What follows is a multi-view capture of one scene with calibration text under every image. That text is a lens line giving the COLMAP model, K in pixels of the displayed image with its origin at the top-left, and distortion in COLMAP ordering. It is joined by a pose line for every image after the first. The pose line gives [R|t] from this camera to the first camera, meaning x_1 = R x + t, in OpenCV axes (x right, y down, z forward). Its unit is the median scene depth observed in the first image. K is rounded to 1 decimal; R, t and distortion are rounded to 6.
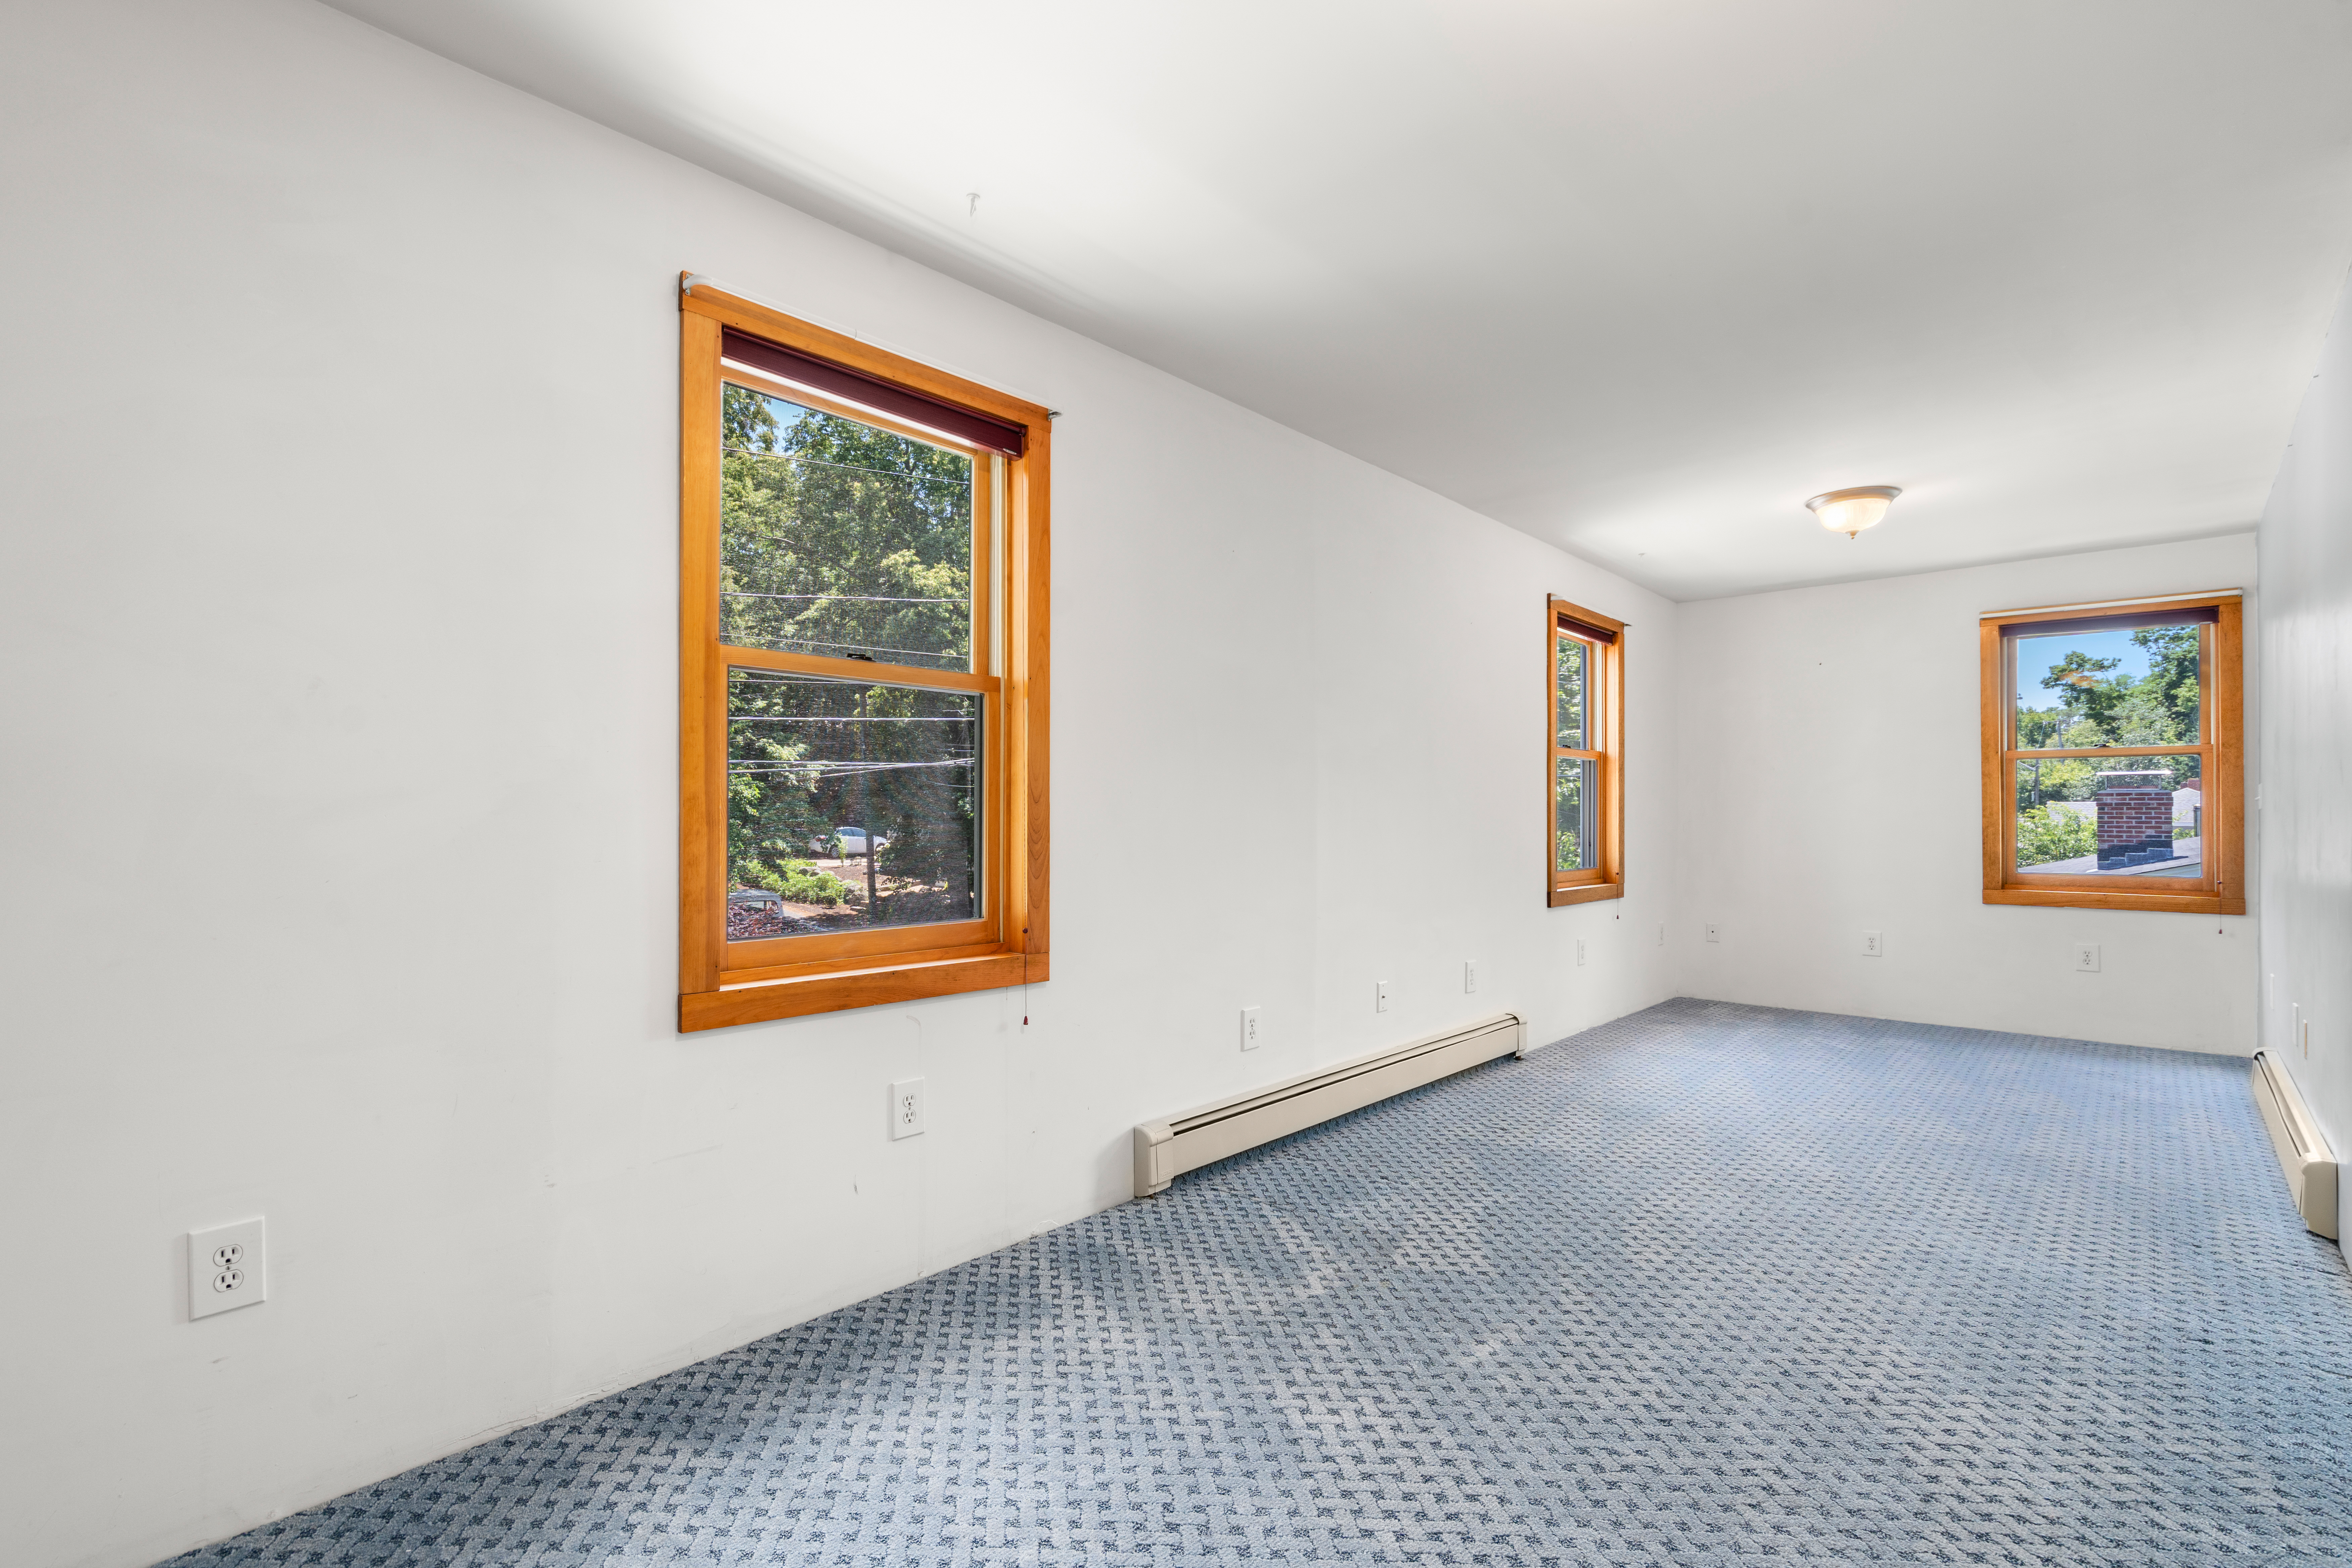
lens RADIAL K [[1073.7, 0, 1161.0], [0, 1073.7, 802.1], [0, 0, 1]] dist [-0.004622, 0.001007]
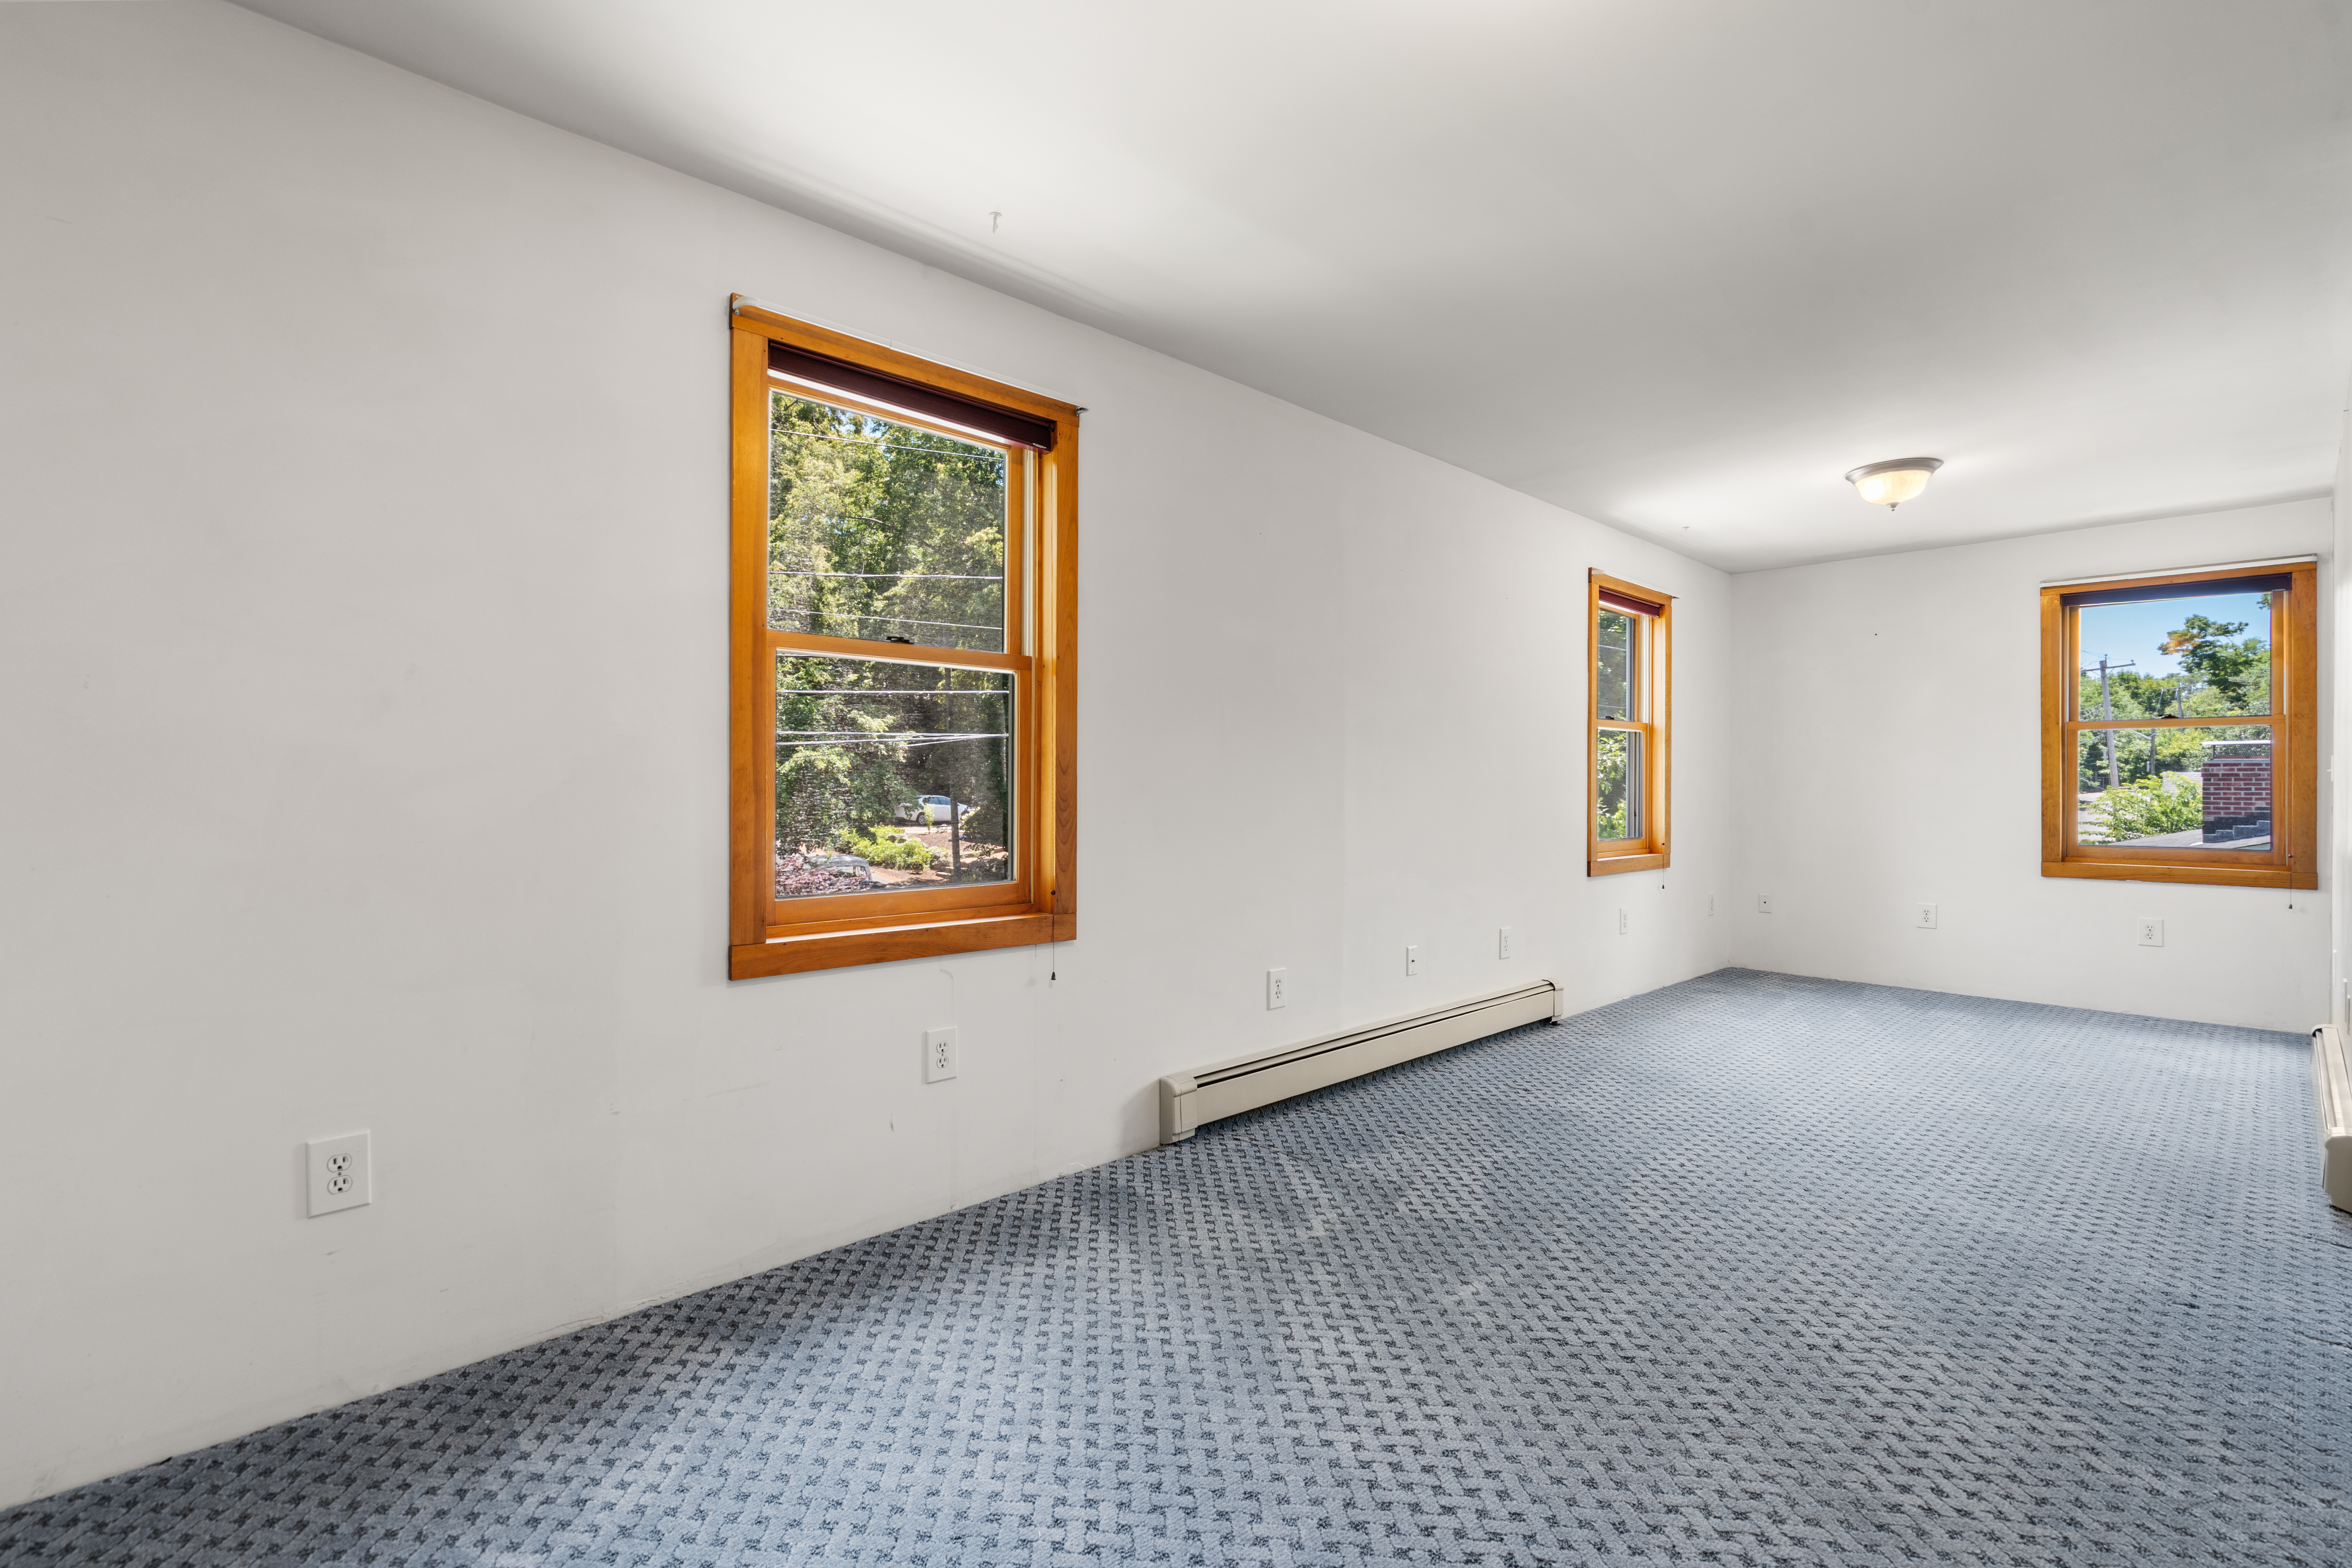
lens RADIAL K [[1073.7, 0, 1191.5], [0, 1073.7, 777.7], [0, 0, 1]] dist [-0.004622, 0.001007]
pose [[0.997902, 0.001379, -0.064725, 0.088821], [-0.000990, 0.999981, 0.006028, -0.002271], [0.064732, -0.005951, 0.997885, -0.068907]]
